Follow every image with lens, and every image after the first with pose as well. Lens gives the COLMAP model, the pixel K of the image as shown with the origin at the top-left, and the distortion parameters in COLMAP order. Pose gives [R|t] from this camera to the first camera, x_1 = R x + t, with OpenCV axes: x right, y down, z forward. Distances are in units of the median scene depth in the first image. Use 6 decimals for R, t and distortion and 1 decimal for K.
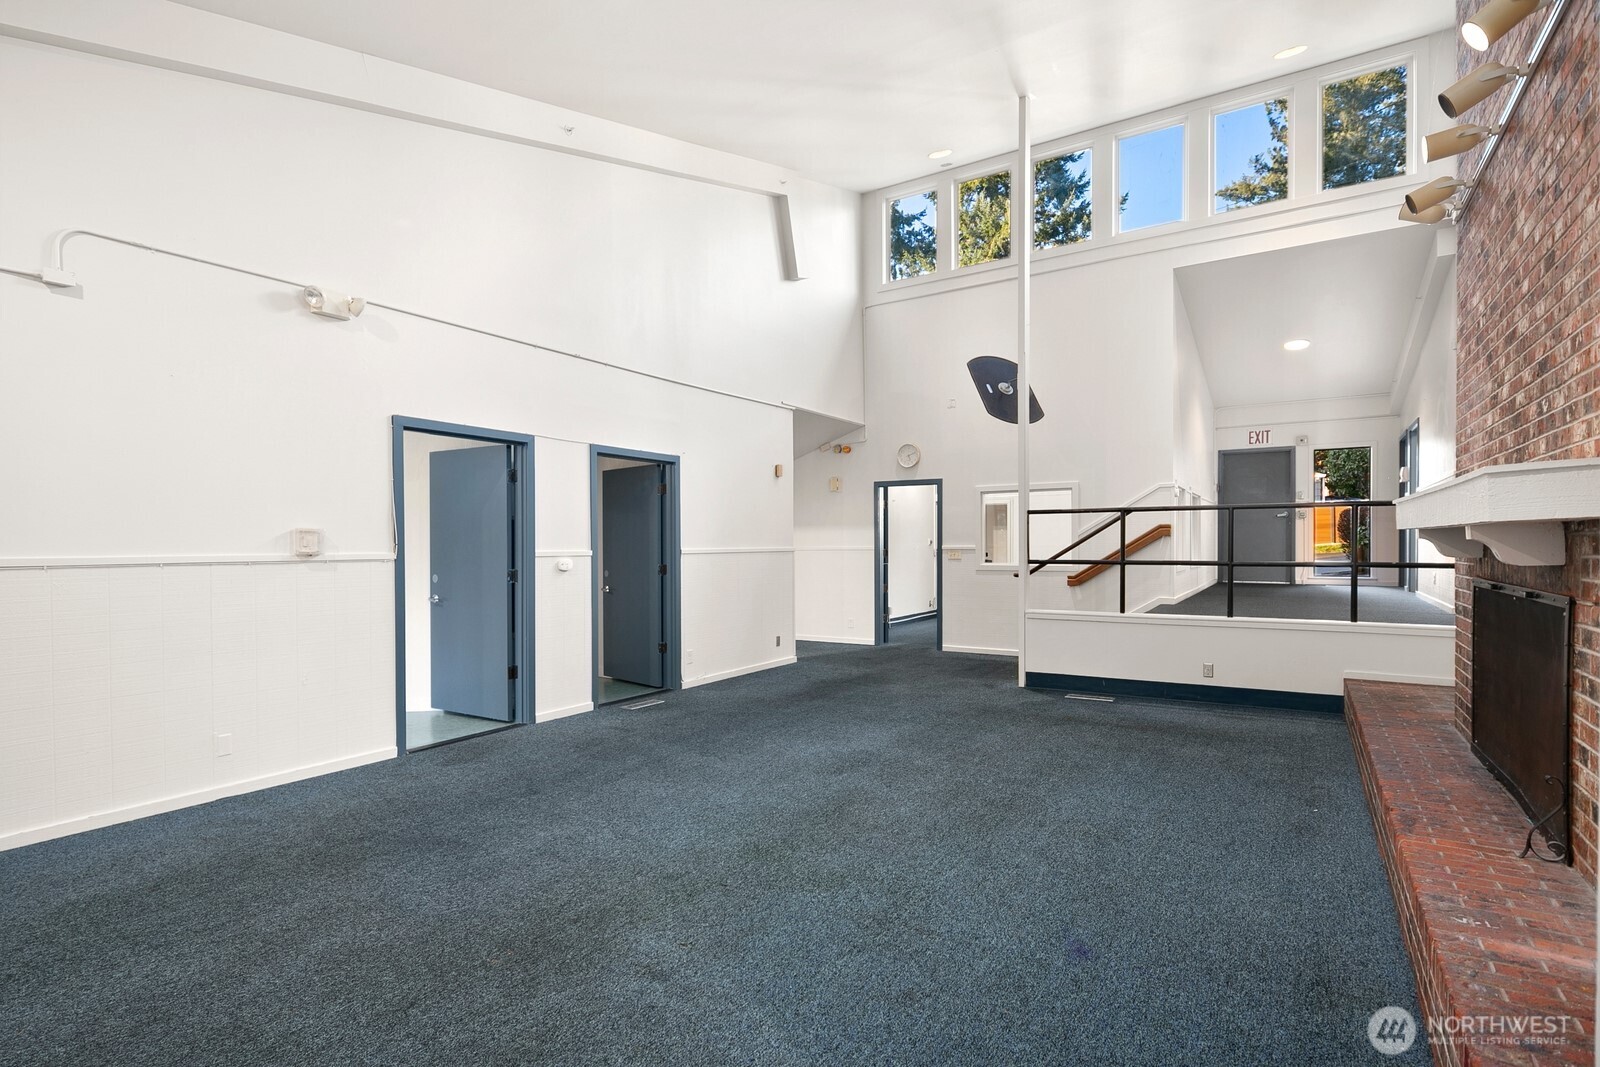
lens RADIAL K [[772.1, 0, 789.7], [0, 772.1, 544.5], [0, 0, 1]] dist [0.022000, -0.007324]
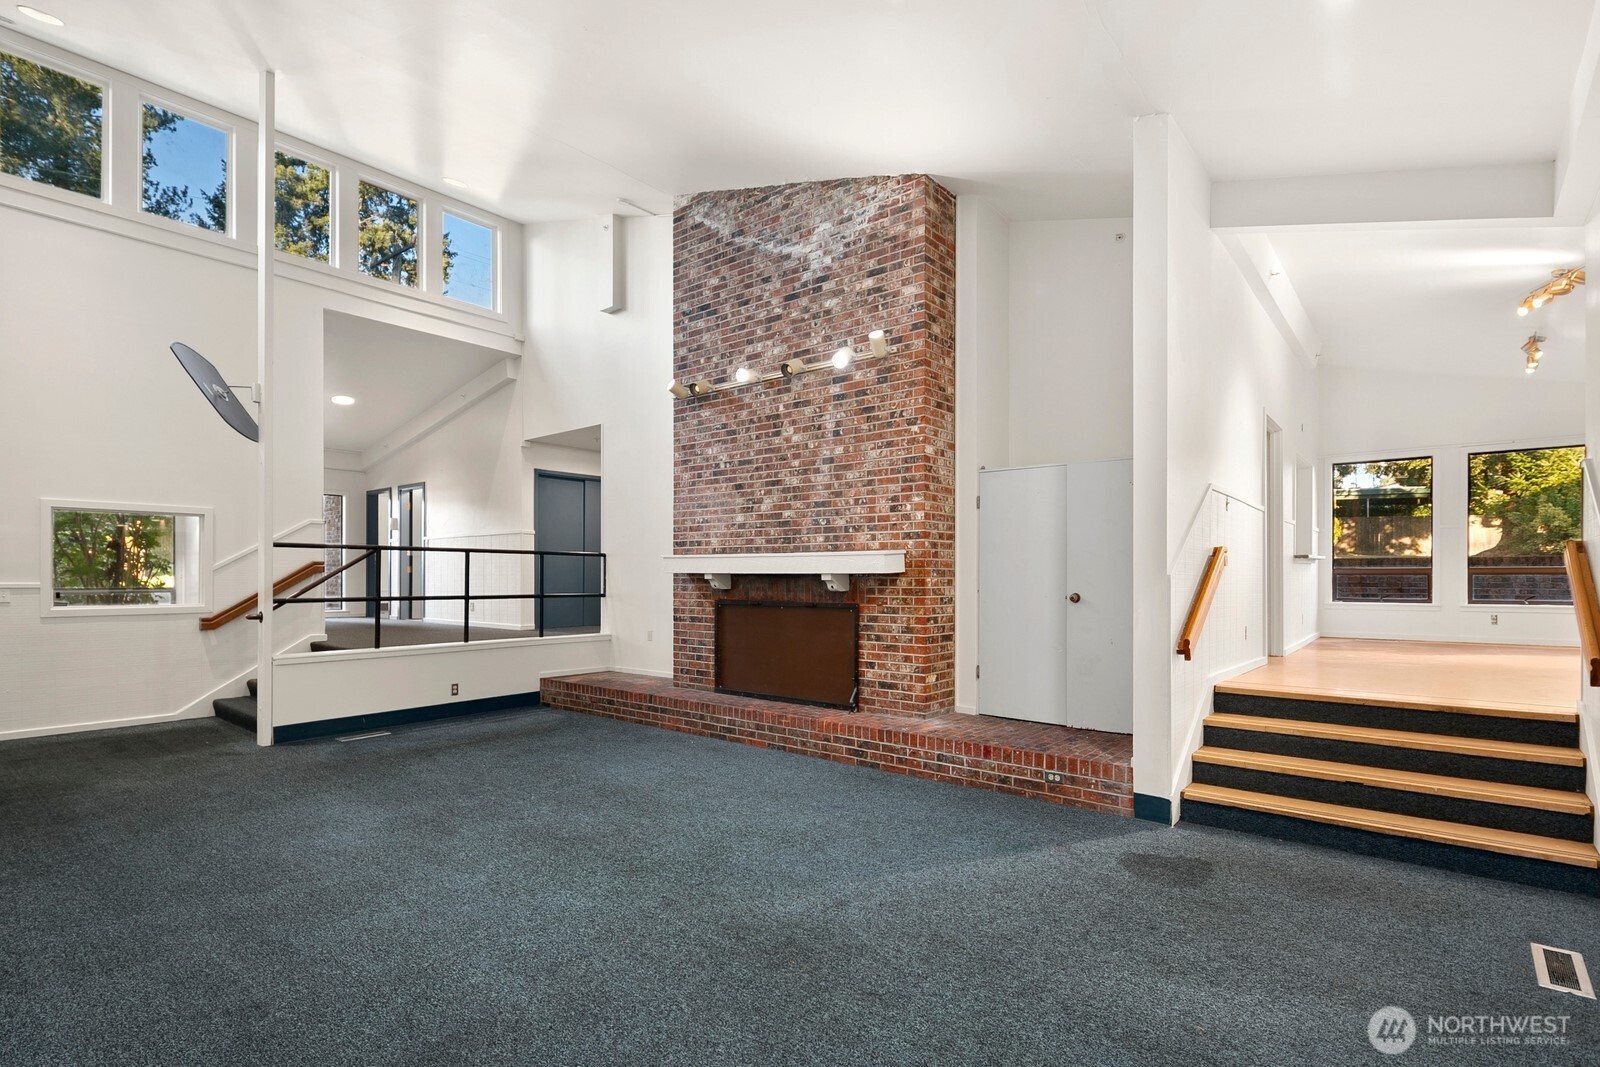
lens RADIAL K [[772.1, 0, 813.2], [0, 772.1, 584.2], [0, 0, 1]] dist [0.022000, -0.007324]
pose [[0.114425, -0.001496, 0.993431, -0.625197], [-0.000460, 0.999999, 0.001559, 0.002326], [-0.993432, -0.000635, 0.114424, 0.376305]]
